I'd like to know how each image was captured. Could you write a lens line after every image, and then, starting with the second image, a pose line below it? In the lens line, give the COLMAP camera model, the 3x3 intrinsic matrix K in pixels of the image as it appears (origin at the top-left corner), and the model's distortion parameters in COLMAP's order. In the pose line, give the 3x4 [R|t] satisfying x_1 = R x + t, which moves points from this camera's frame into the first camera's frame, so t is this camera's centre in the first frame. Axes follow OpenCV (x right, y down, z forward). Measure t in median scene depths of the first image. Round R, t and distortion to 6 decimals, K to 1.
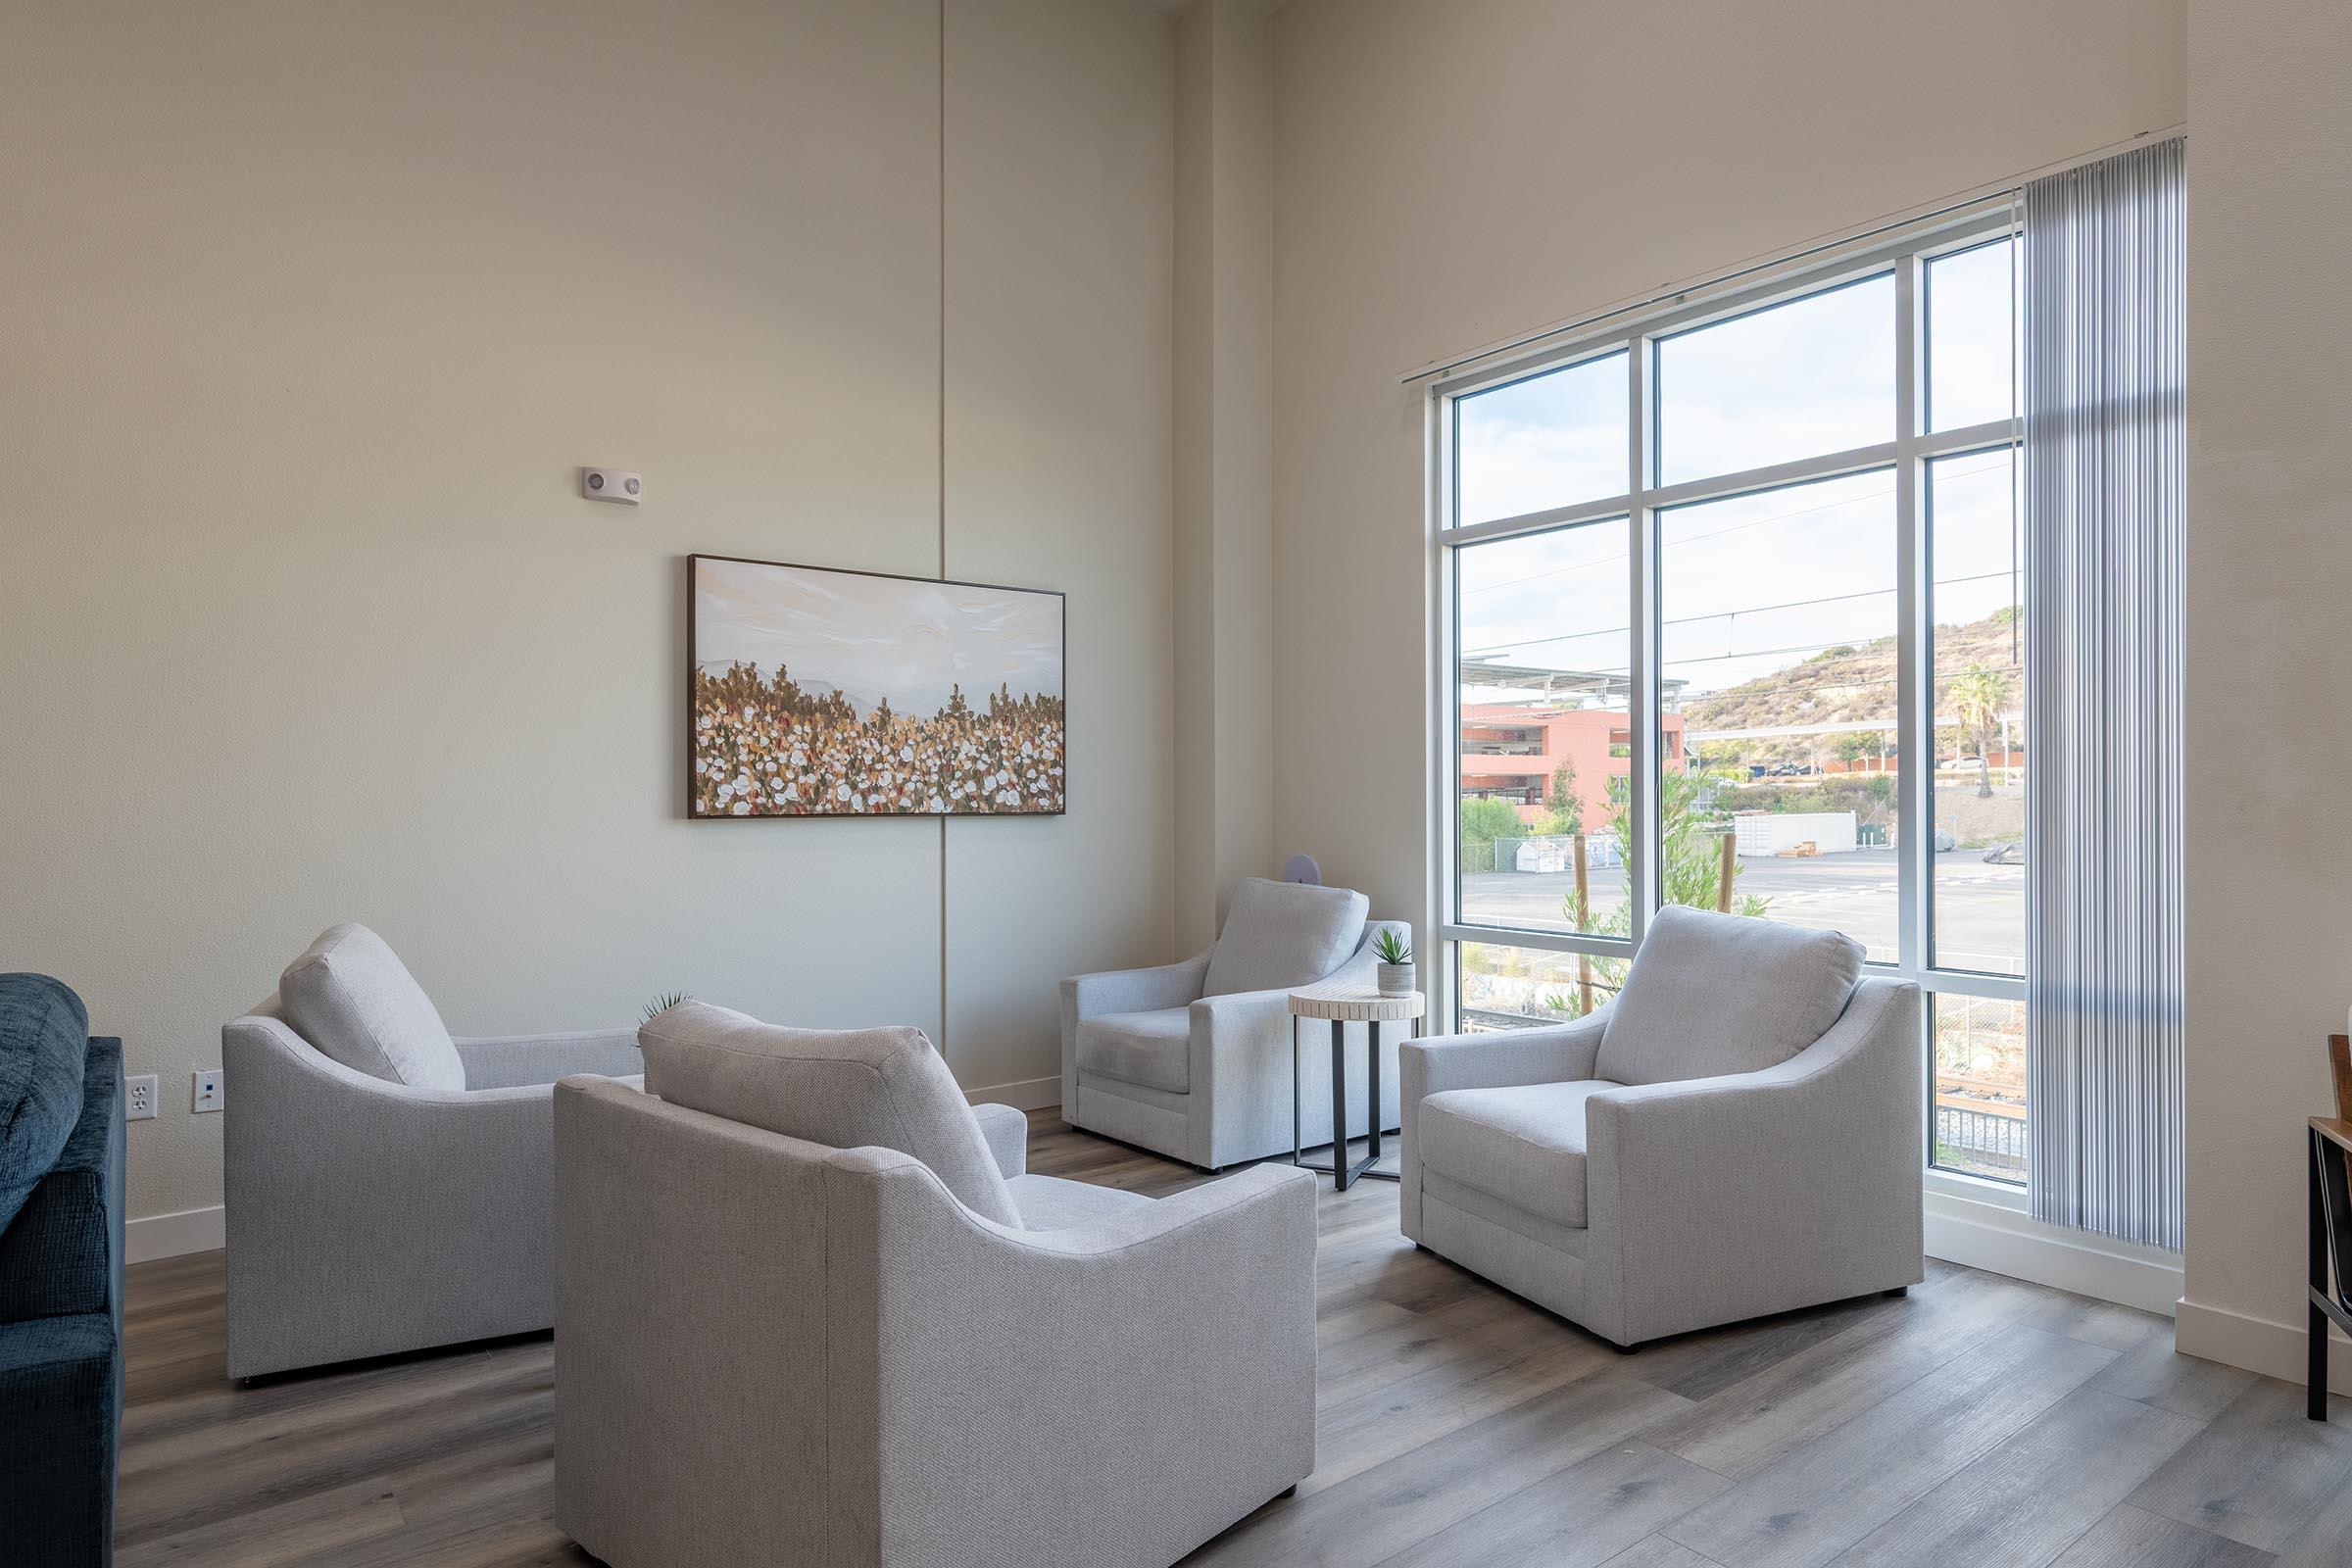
lens RADIAL K [[1367.4, 0, 1173.5], [0, 1367.4, 783.1], [0, 0, 1]] dist [-0.008184, -0.001014]
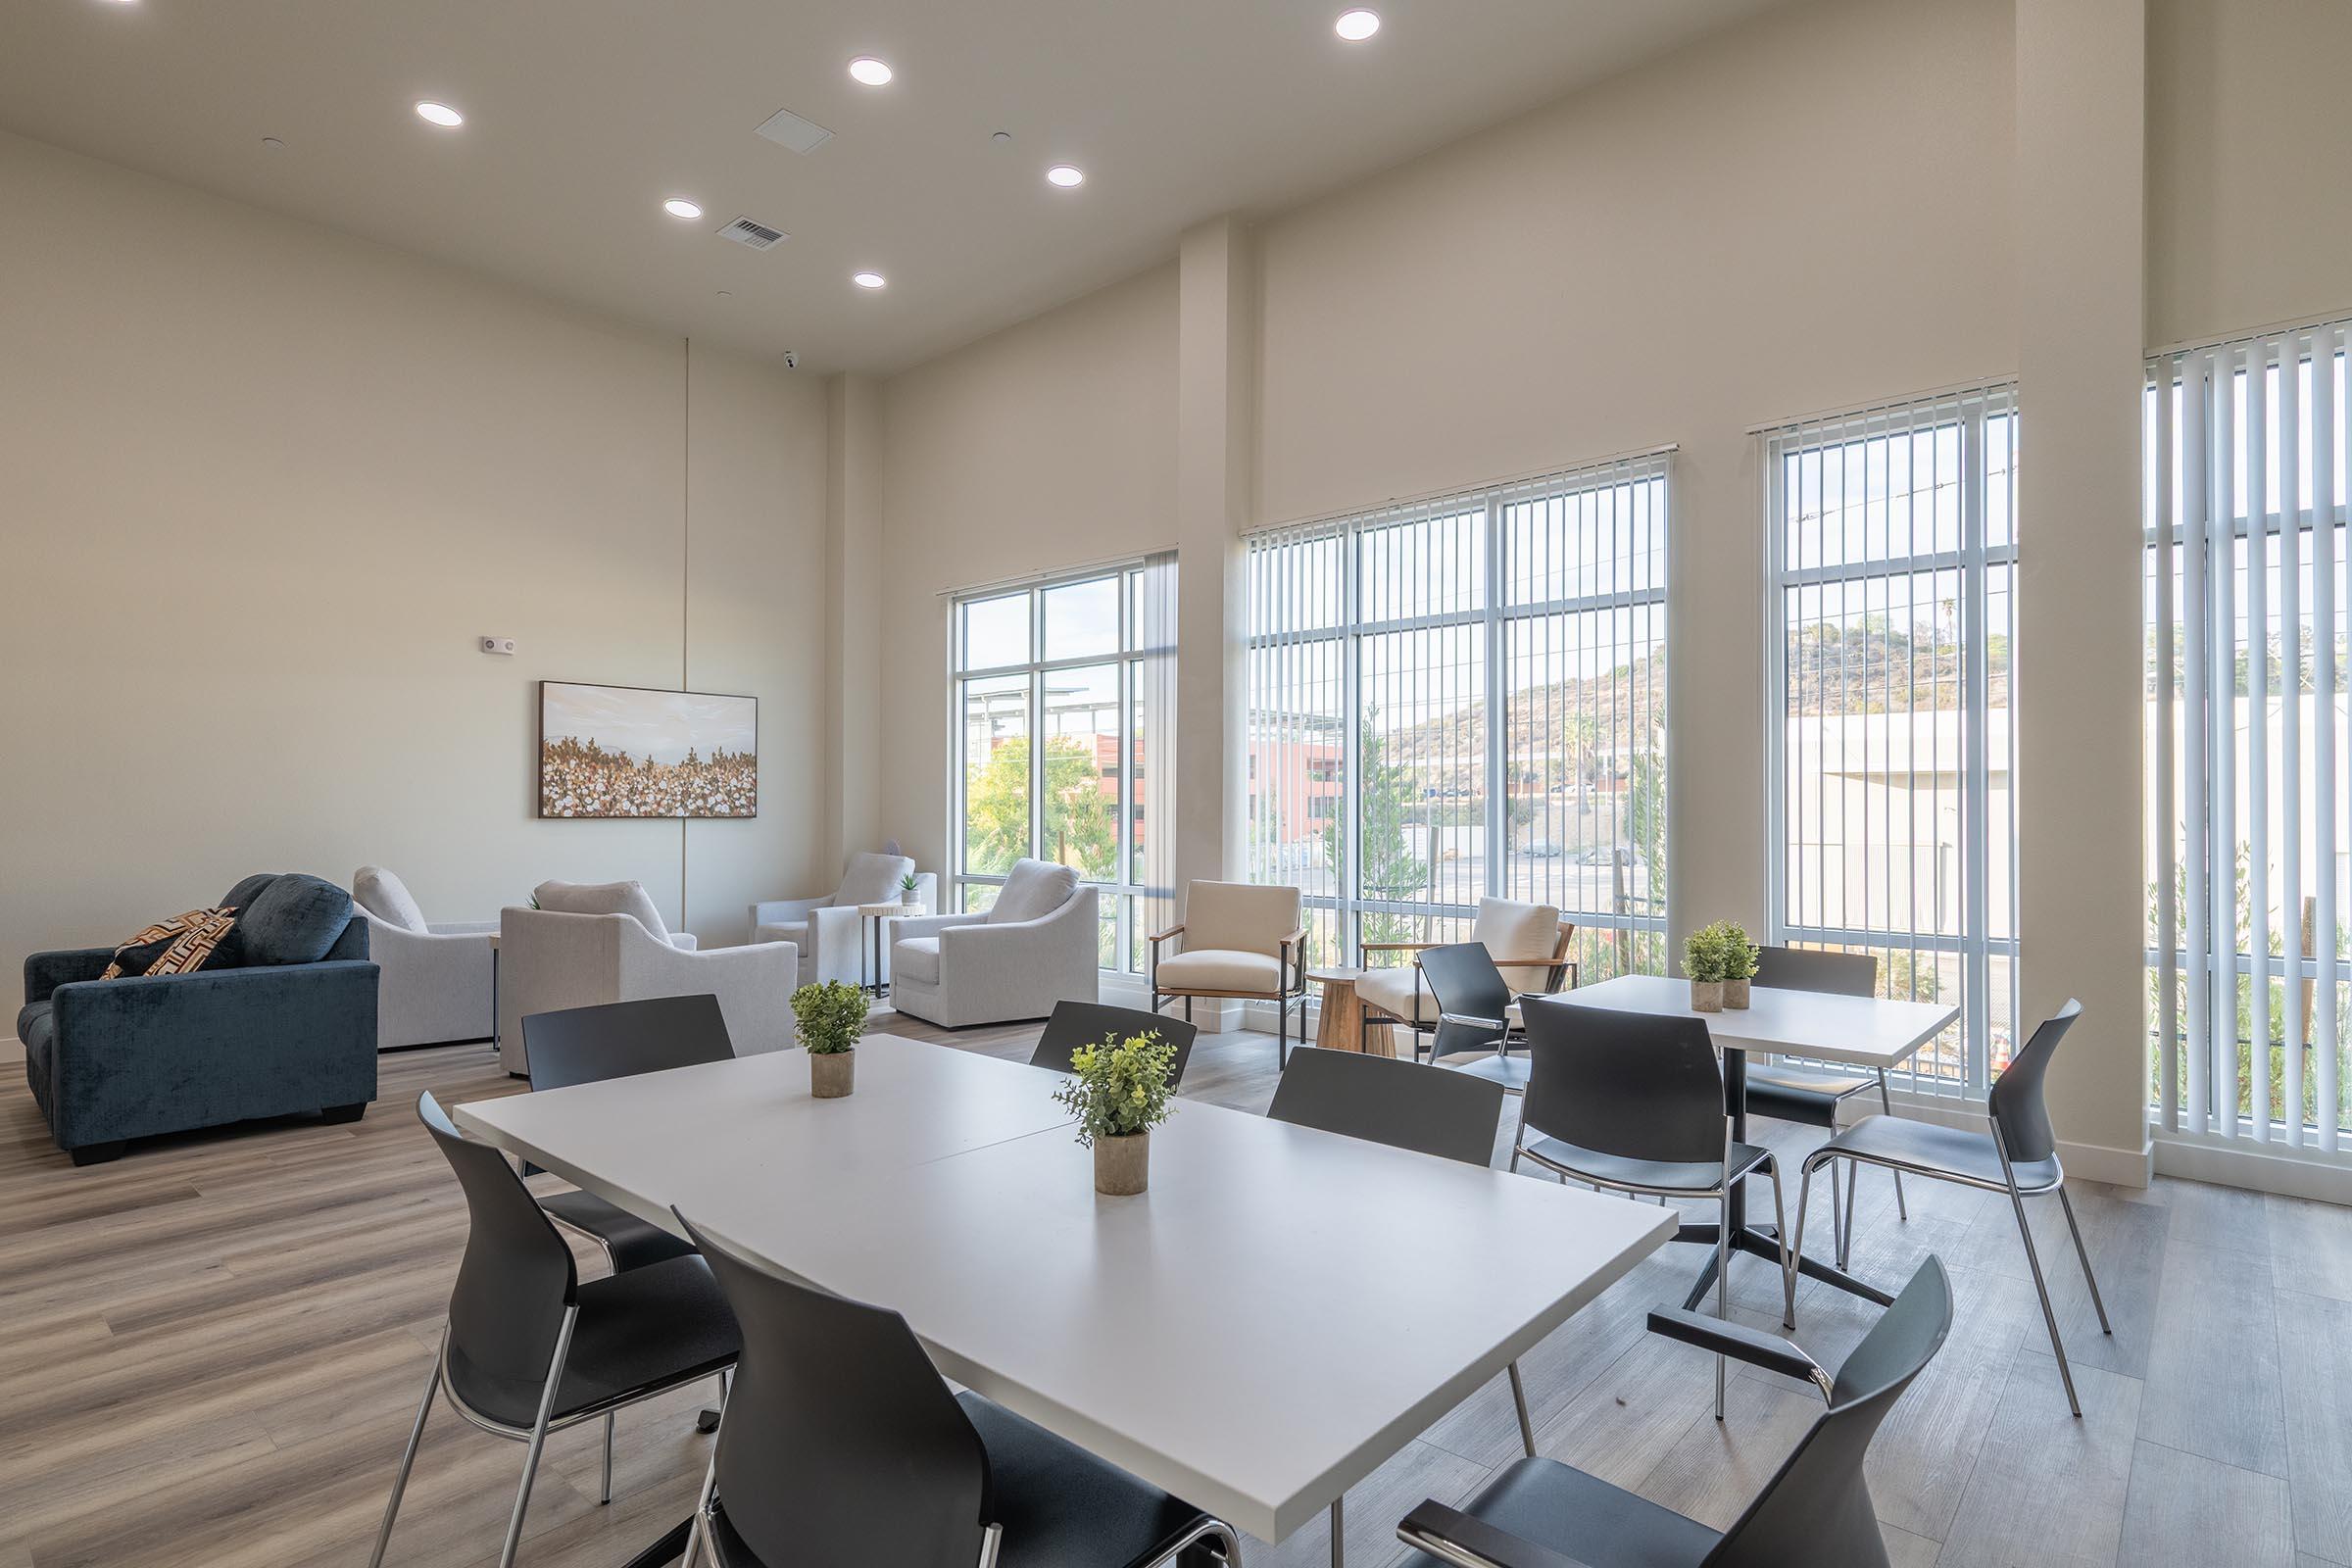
lens RADIAL K [[1197.5, 0, 1158.3], [0, 1197.5, 786.2], [0, 0, 1]] dist [0.020382, -0.000072]
pose [[0.986974, 0.008002, 0.160680, 0.214963], [-0.006078, 0.999904, -0.012463, -0.003049], [-0.160764, 0.011324, 0.986928, -0.749259]]
